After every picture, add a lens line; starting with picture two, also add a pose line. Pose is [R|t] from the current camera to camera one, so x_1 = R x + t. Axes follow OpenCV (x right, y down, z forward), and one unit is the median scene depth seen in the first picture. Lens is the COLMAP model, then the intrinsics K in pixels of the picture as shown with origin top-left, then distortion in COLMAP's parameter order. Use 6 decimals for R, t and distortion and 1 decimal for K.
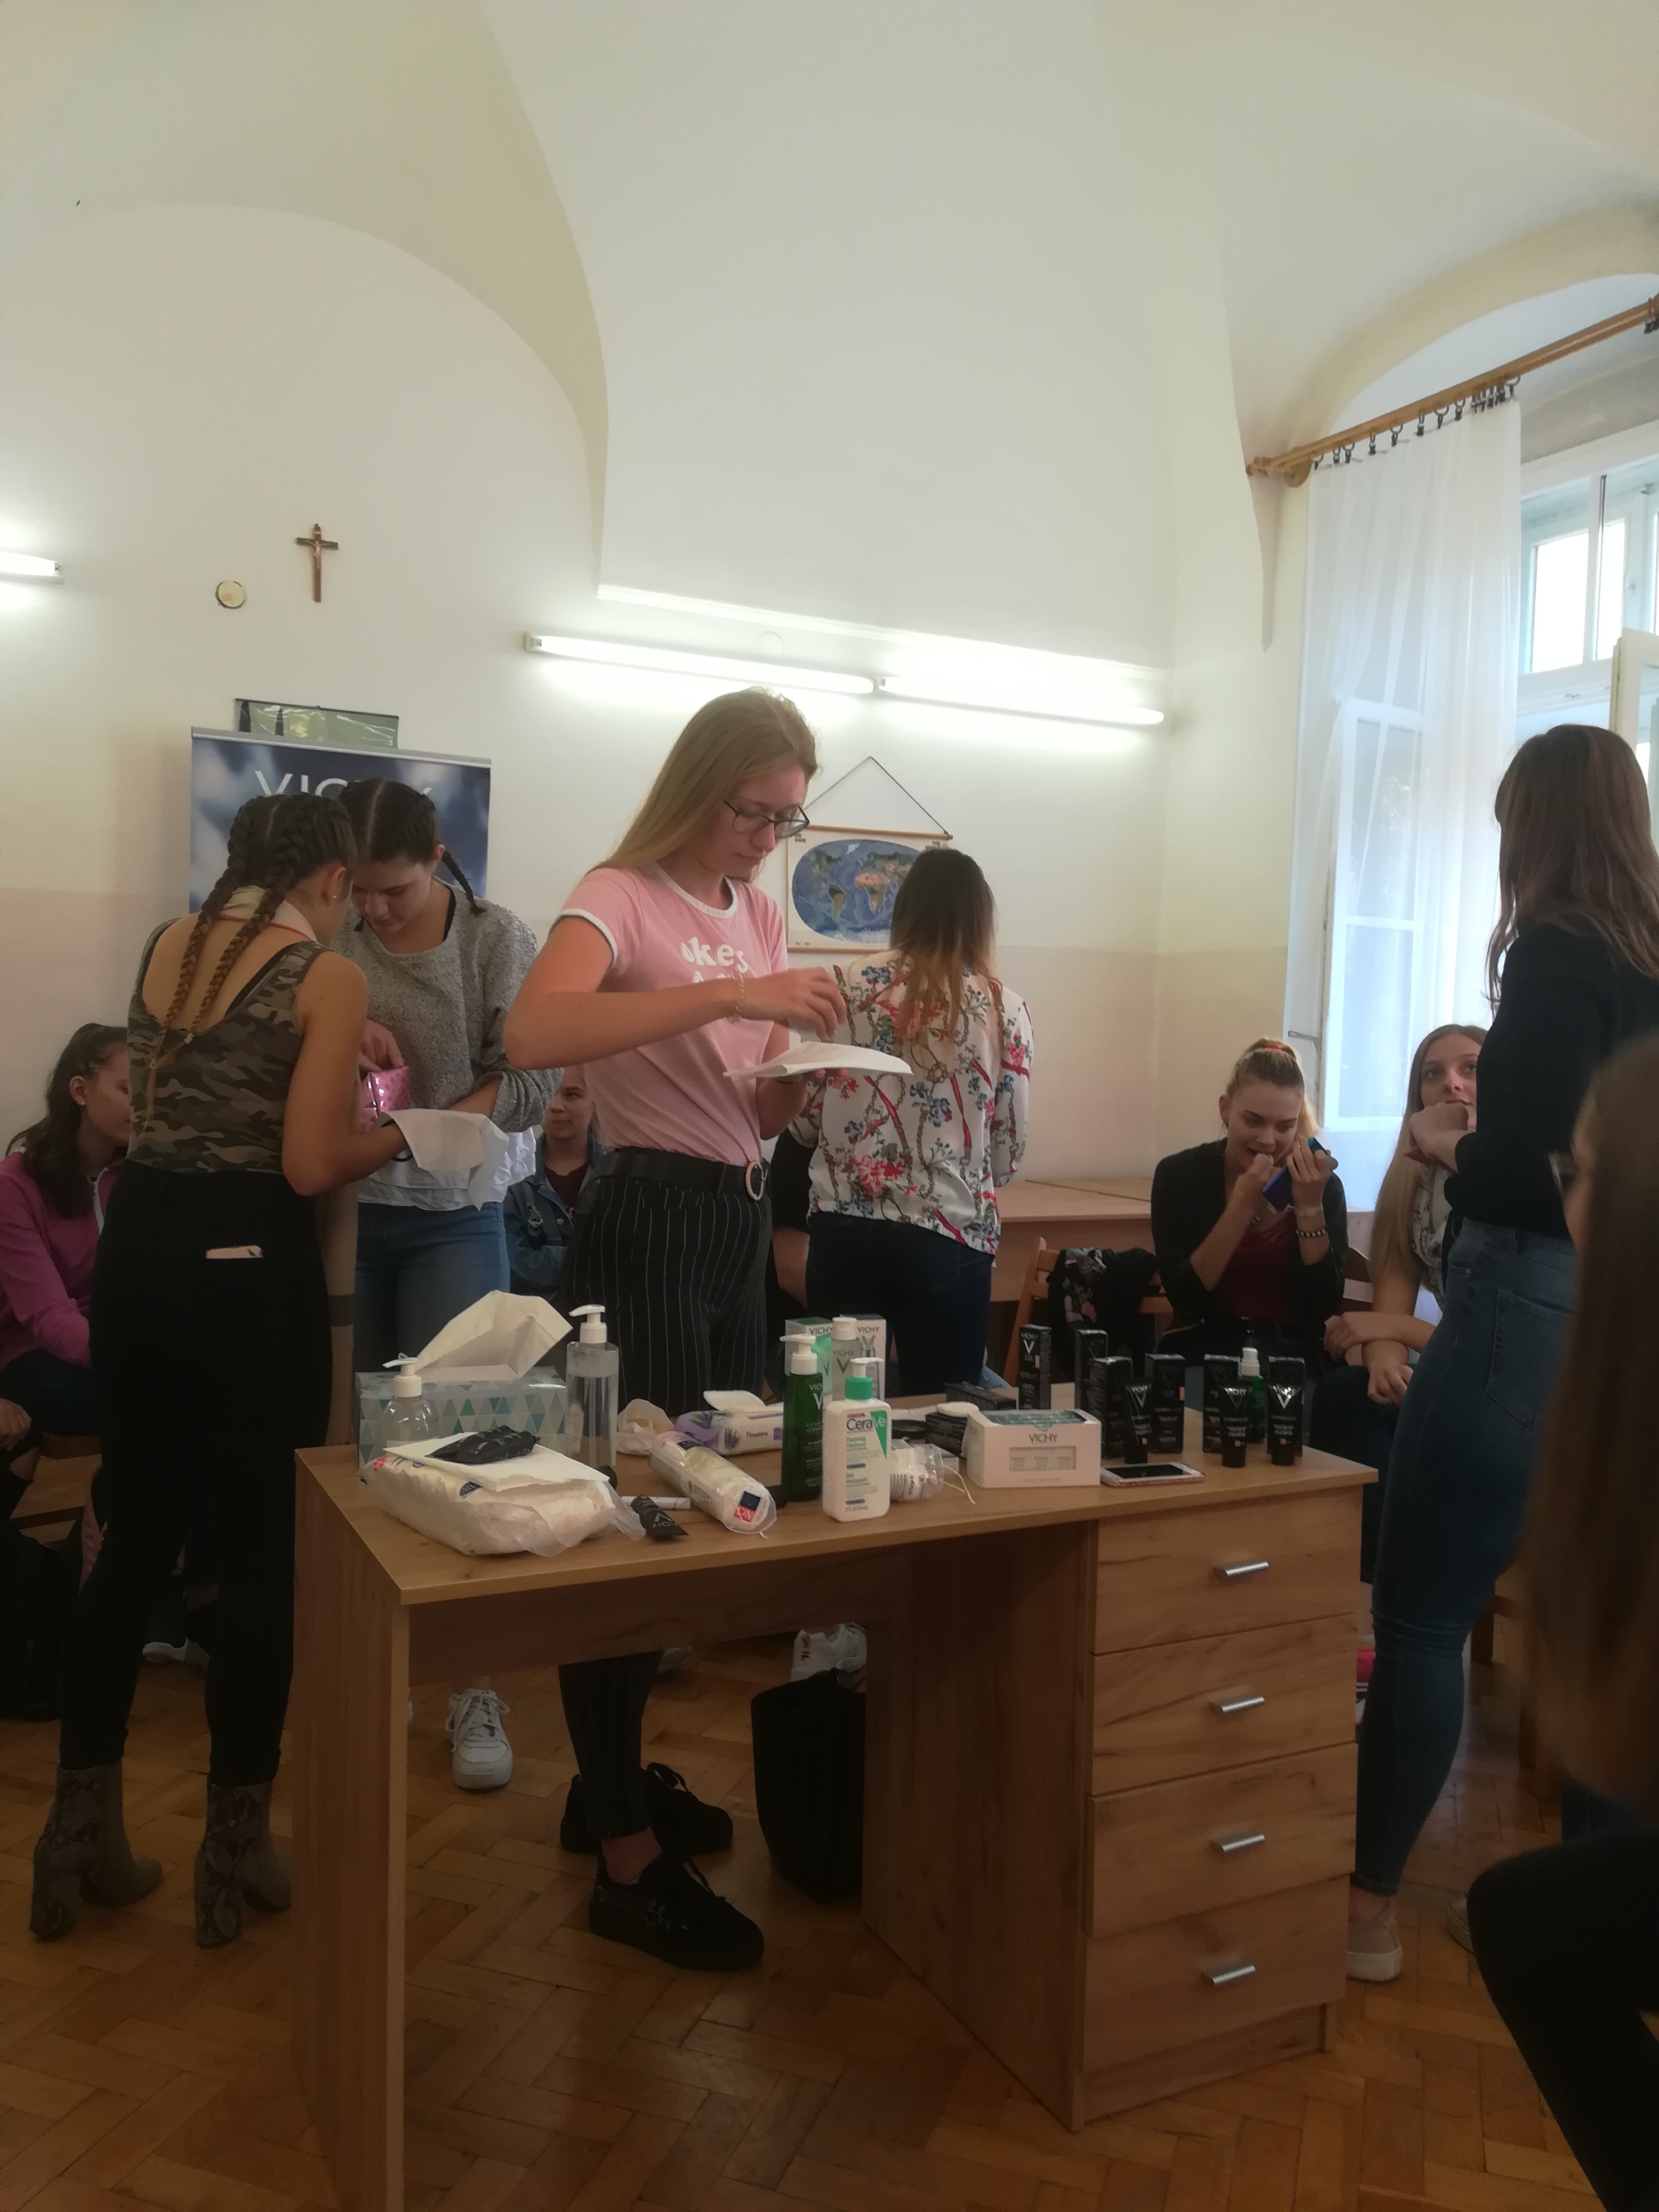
lens RADIAL K [[1688.9, 0, 822.3], [0, 1688.9, 1105.2], [0, 0, 1]] dist [0.039592, -0.089559]
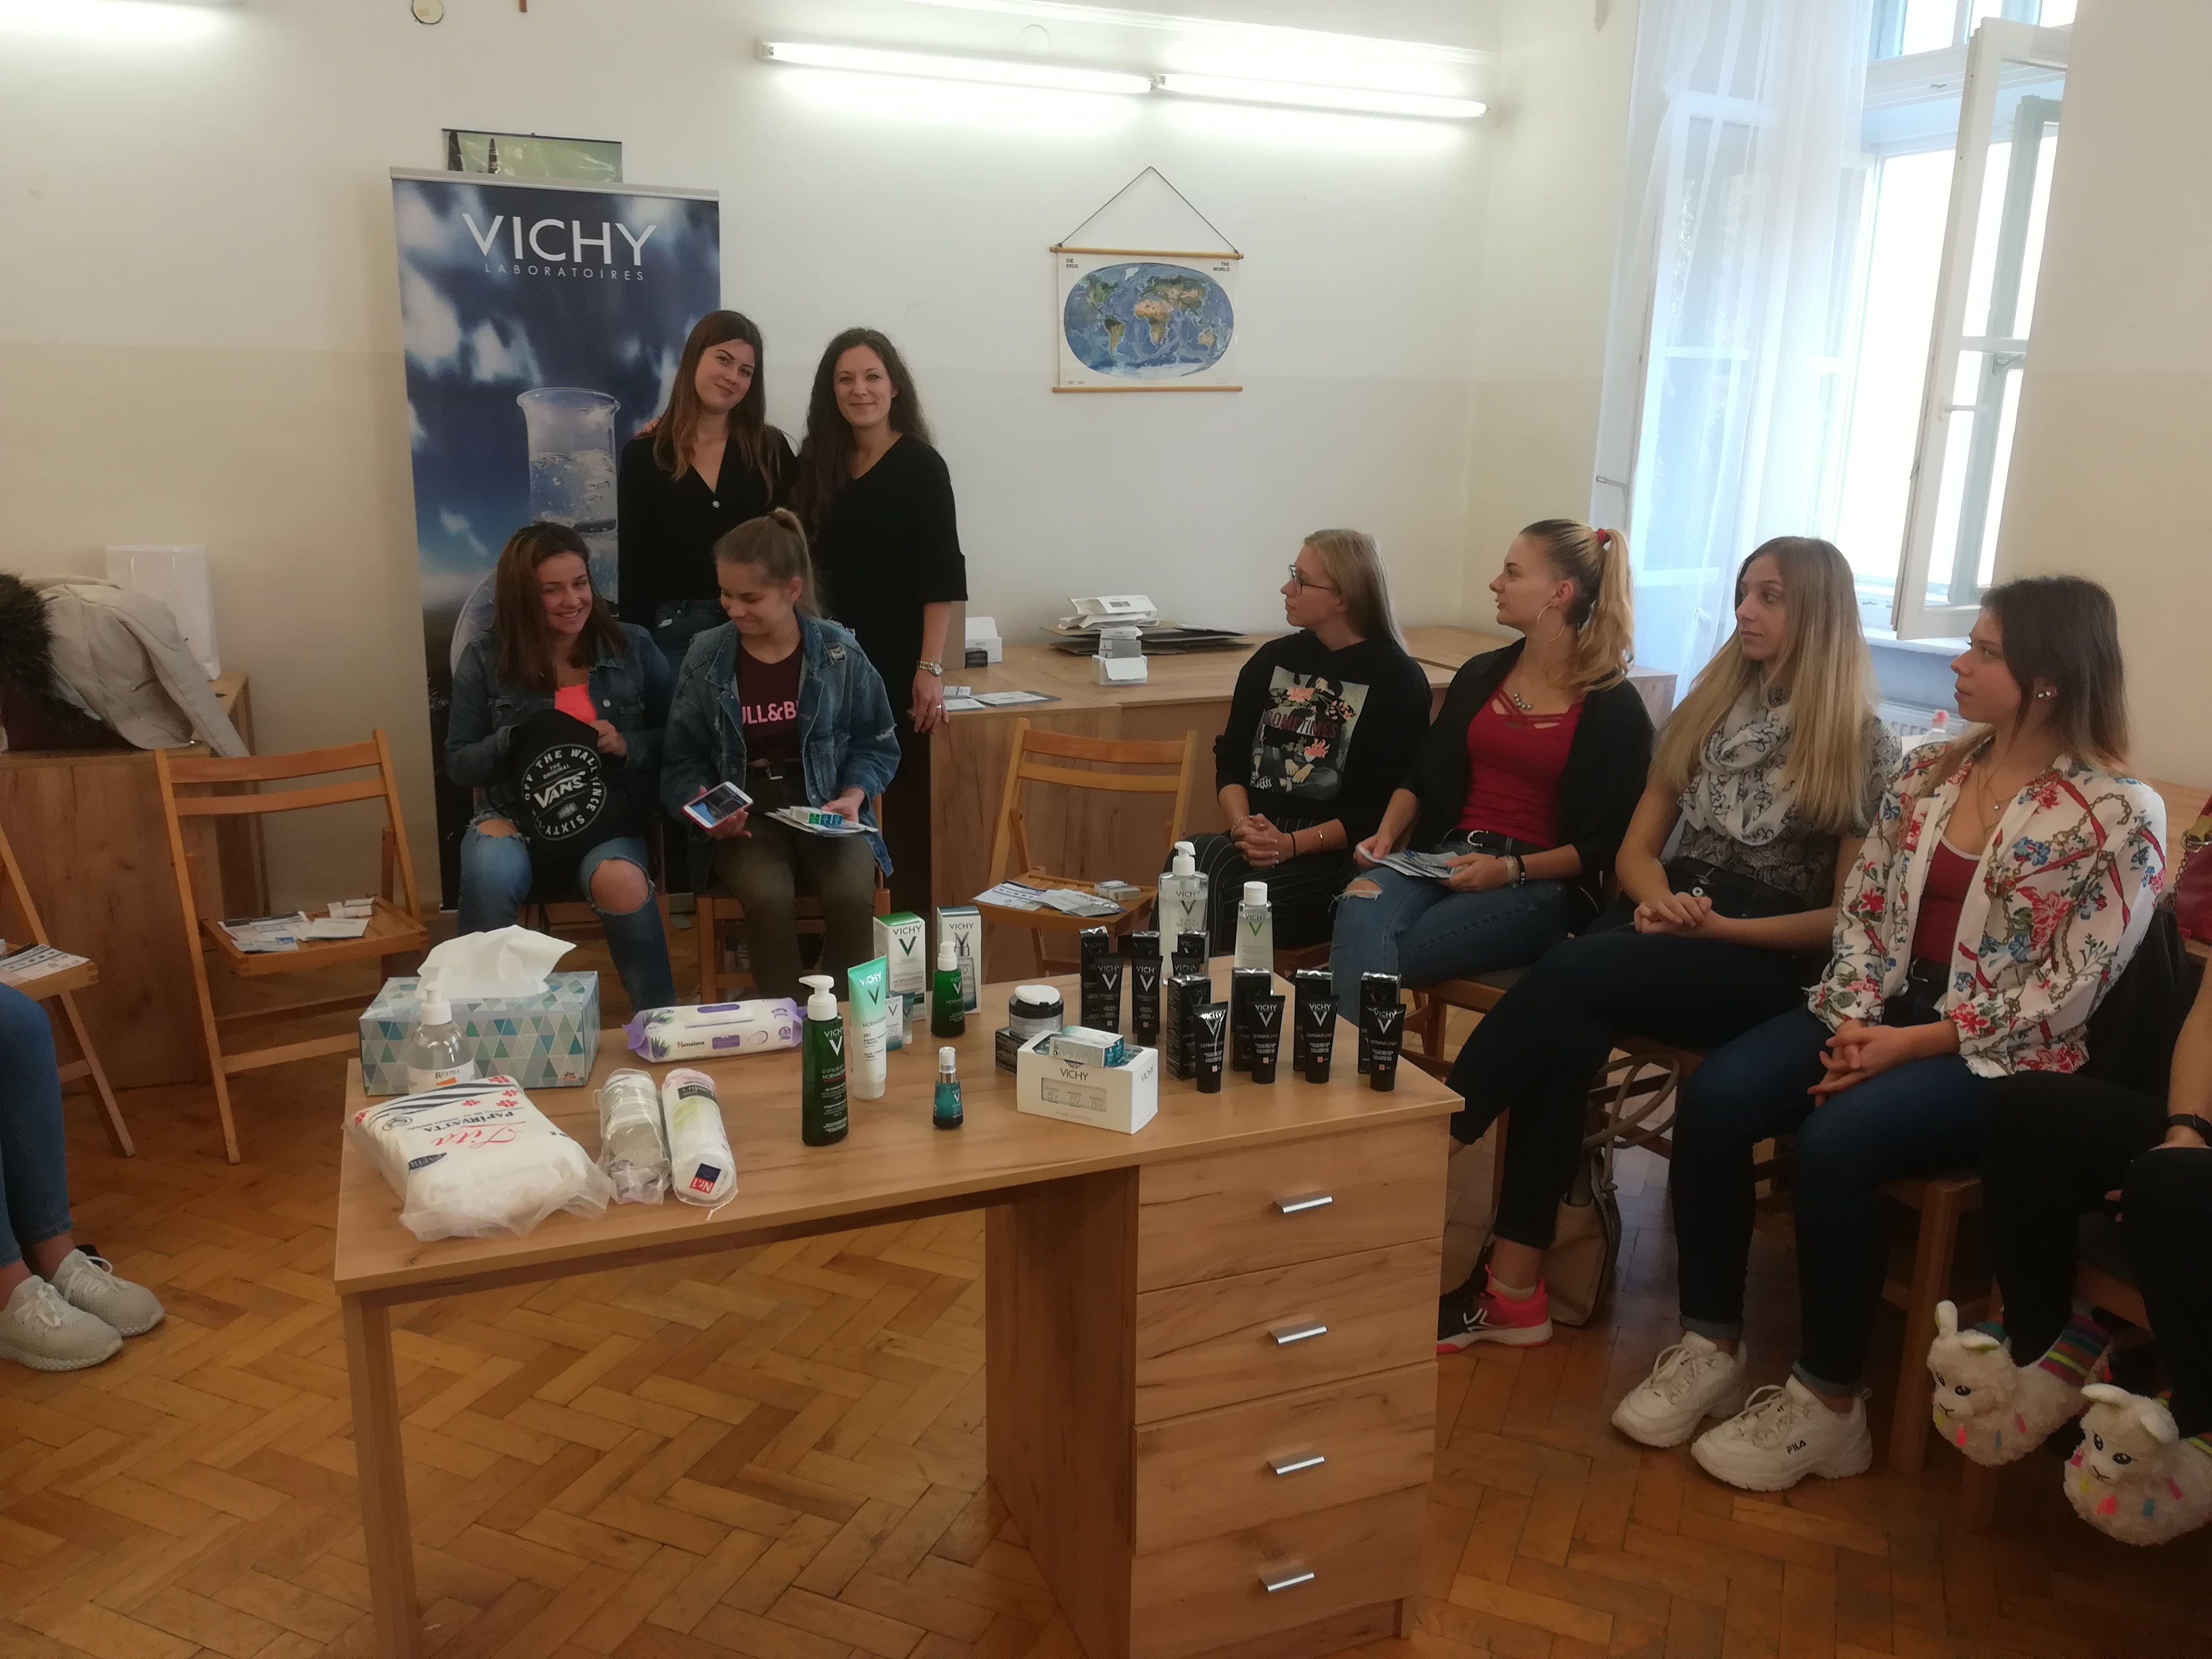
lens RADIAL K [[1688.9, 0, 1109.2], [0, 1688.9, 834.8], [0, 0, 1]] dist [0.039592, -0.089559]
pose [[0.998029, 0.004045, -0.062625, 0.069419], [0.008920, 0.978645, 0.205364, -0.044873], [0.062119, -0.205518, 0.976680, 0.036221]]
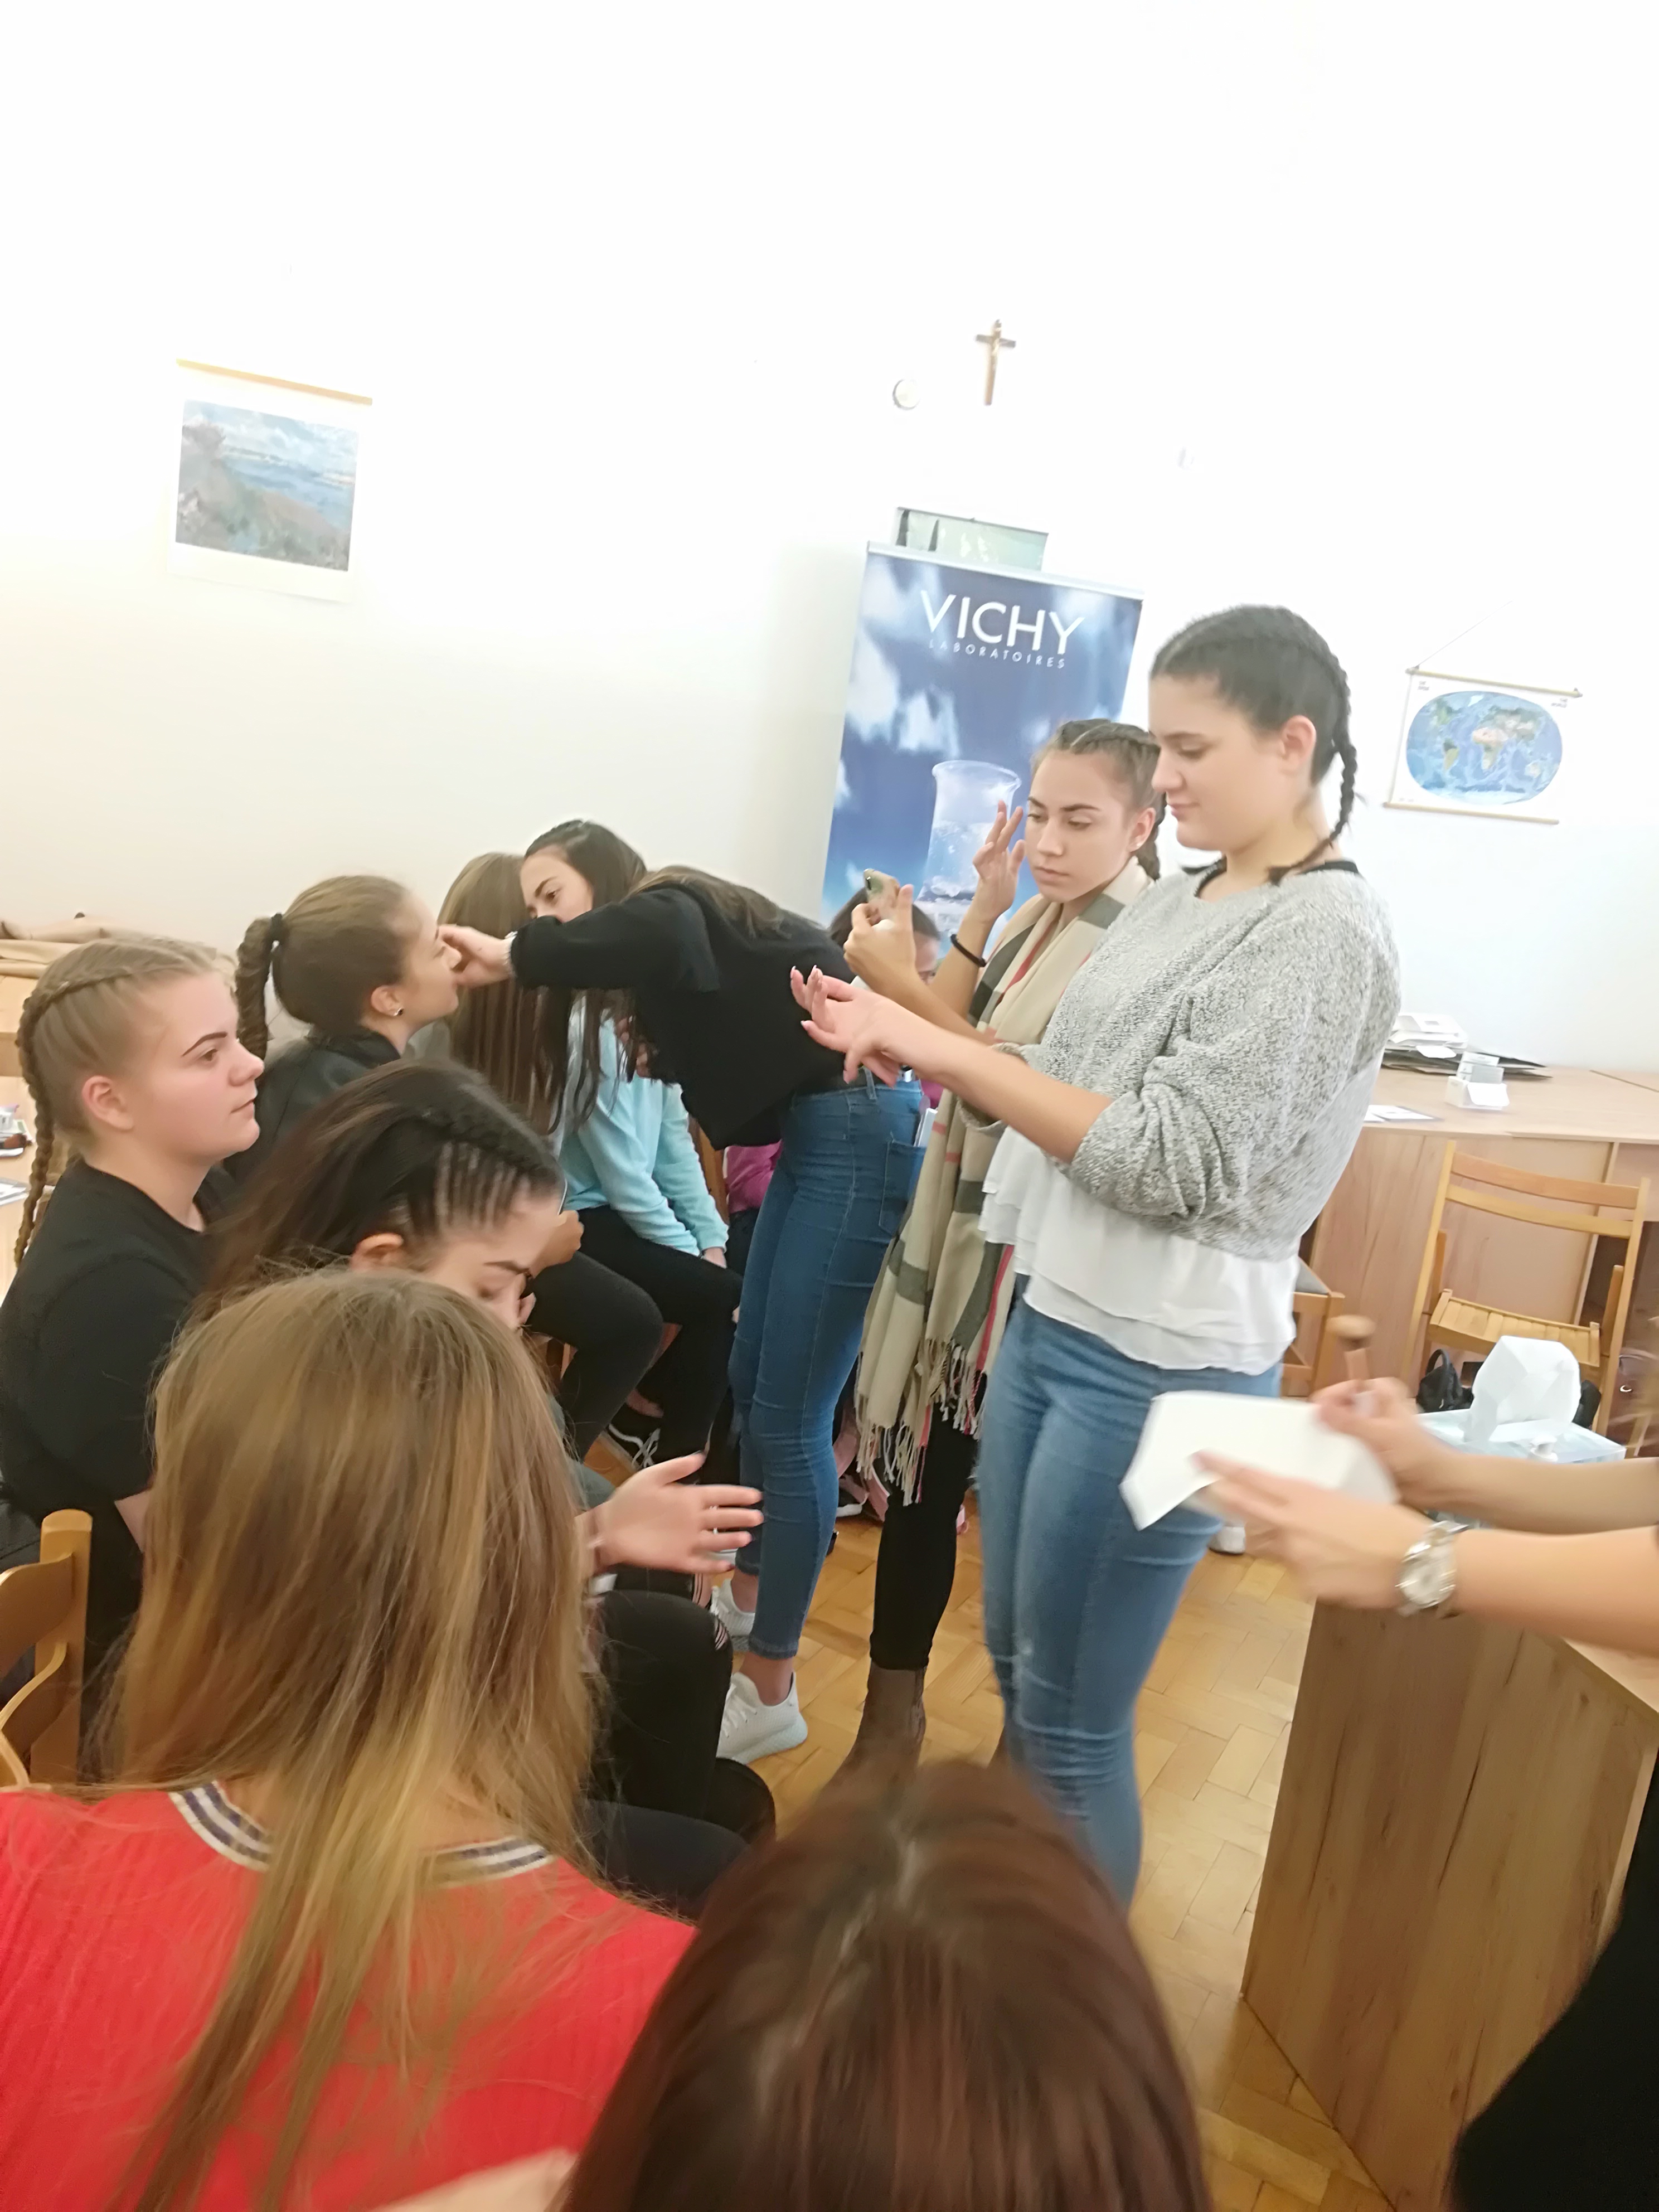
lens RADIAL K [[1688.9, 0, 822.3], [0, 1688.9, 1105.2], [0, 0, 1]] dist [0.039592, -0.089559]
pose [[0.982192, 0.125983, -0.139384, -0.188812], [-0.102268, 0.980828, 0.165883, -0.054686], [0.157610, -0.148675, 0.976245, -0.004070]]
